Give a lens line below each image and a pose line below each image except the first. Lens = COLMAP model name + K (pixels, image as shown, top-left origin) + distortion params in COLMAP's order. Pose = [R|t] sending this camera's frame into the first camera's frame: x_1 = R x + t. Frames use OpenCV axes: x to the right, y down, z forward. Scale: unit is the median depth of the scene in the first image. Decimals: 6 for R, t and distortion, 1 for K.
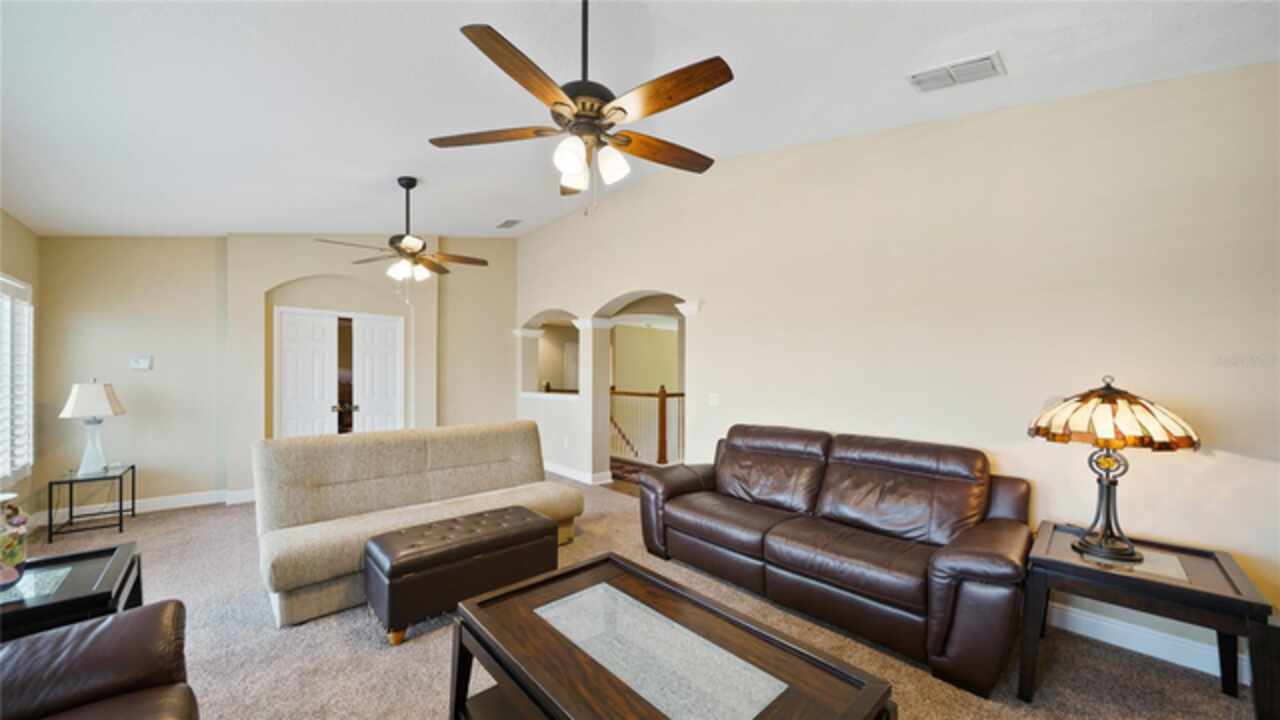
lens RADIAL K [[452.4, 0, 637.5], [0, 452.4, 367.0], [0, 0, 1]] dist [-0.002383, -0.000192]
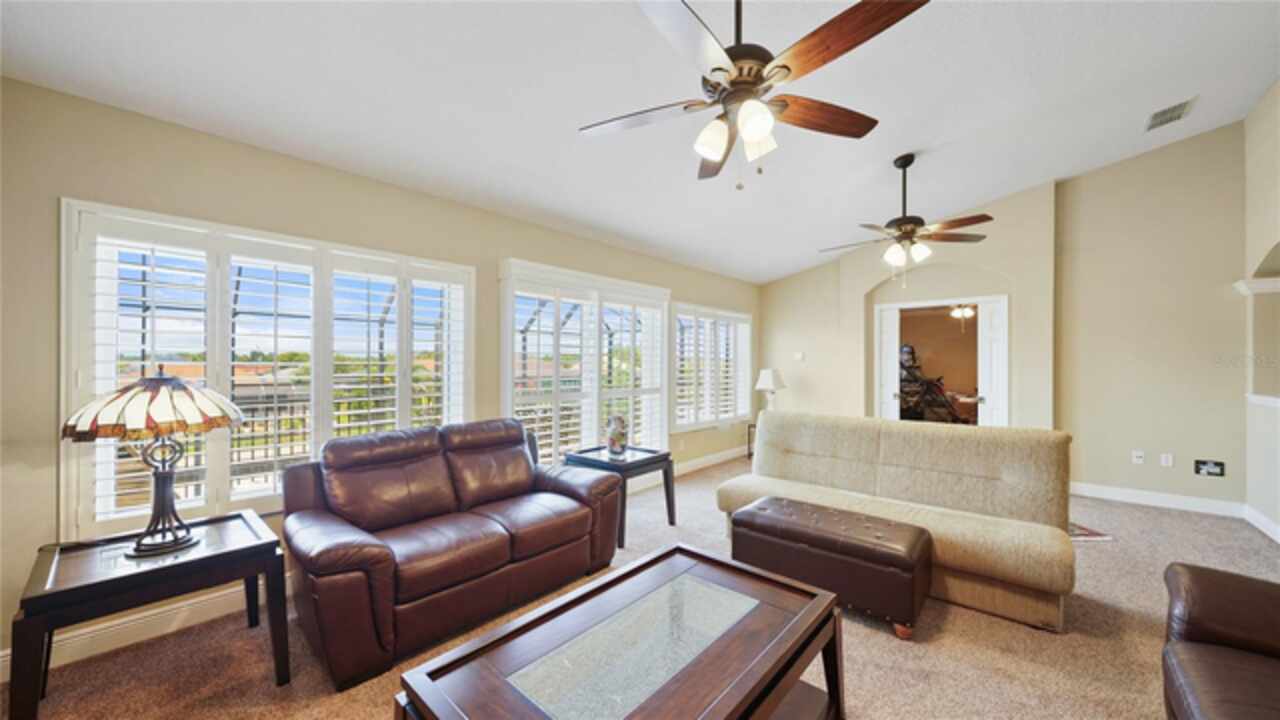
lens RADIAL K [[452.4, 0, 634.5], [0, 452.4, 362.7], [0, 0, 1]] dist [-0.002383, -0.000192]
pose [[0.107076, -0.004224, -0.994242, 0.339894], [0.020007, 0.999798, -0.002093, 0.005074], [0.994049, -0.019668, 0.107139, 0.298648]]
